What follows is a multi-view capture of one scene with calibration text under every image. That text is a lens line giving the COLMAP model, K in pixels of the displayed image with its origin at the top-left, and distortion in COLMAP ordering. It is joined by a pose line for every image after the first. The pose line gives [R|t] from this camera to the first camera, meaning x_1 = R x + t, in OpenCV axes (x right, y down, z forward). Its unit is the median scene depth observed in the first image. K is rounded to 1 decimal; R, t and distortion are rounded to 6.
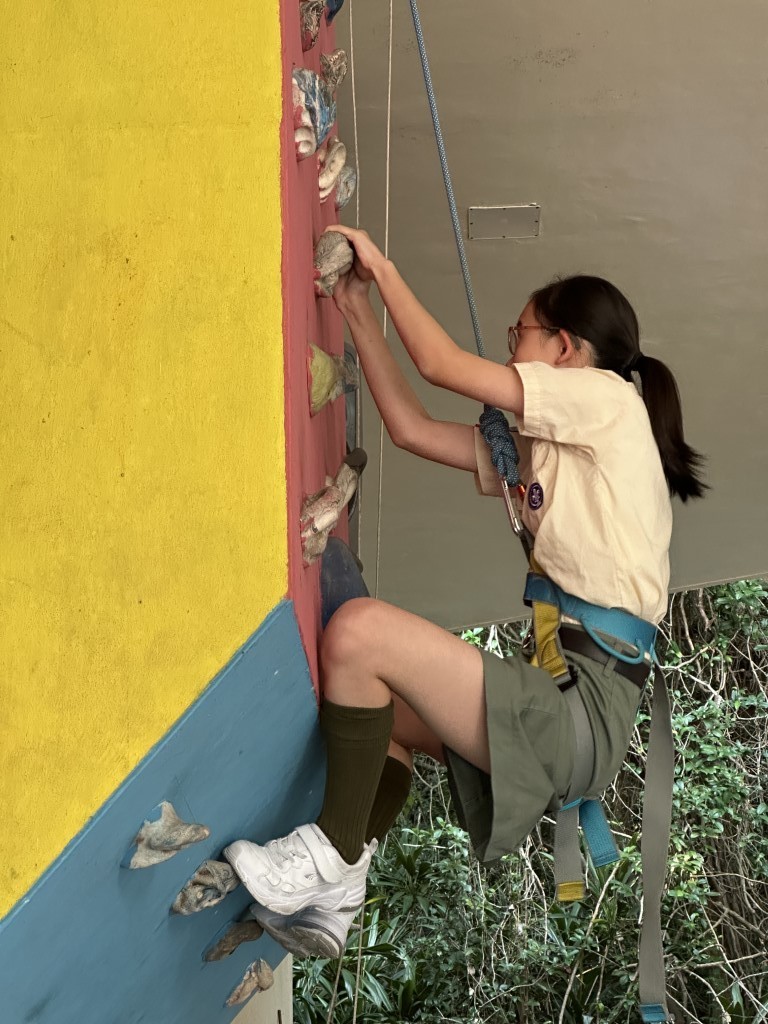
lens RADIAL K [[2307.1, 0, 387.1], [0, 2307.1, 480.0], [0, 0, 1]] dist [0.161224, 0.000000]
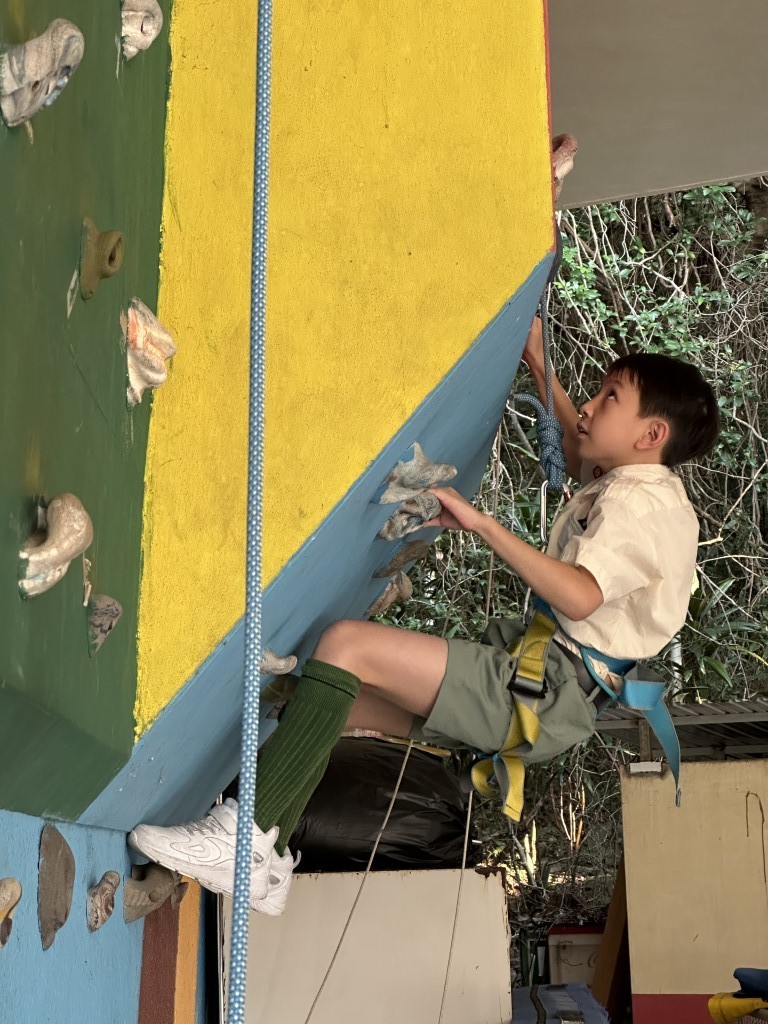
lens RADIAL K [[2307.1, 0, 391.9], [0, 2307.1, 490.3], [0, 0, 1]] dist [0.161224, 0.000000]
pose [[0.999170, 0.004841, 0.040436, -0.145768], [-0.012157, 0.983092, 0.182706, -0.029285], [-0.038868, -0.183046, 0.982336, -0.024320]]
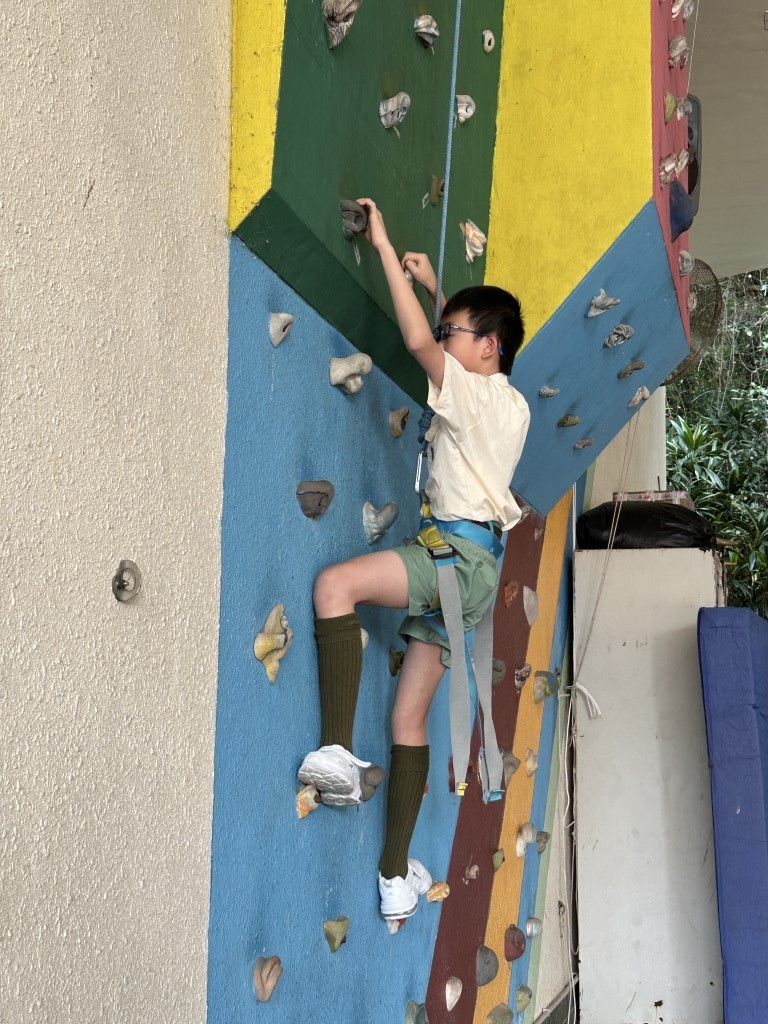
lens RADIAL K [[1402.3, 0, 393.1], [0, 1402.3, 519.4], [0, 0, 1]] dist [0.114167, 0.000000]
pose [[0.972625, 0.007337, -0.232265, 0.037884], [0.043271, 0.976302, 0.212042, 0.049645], [0.228317, -0.216287, 0.949258, -0.521561]]
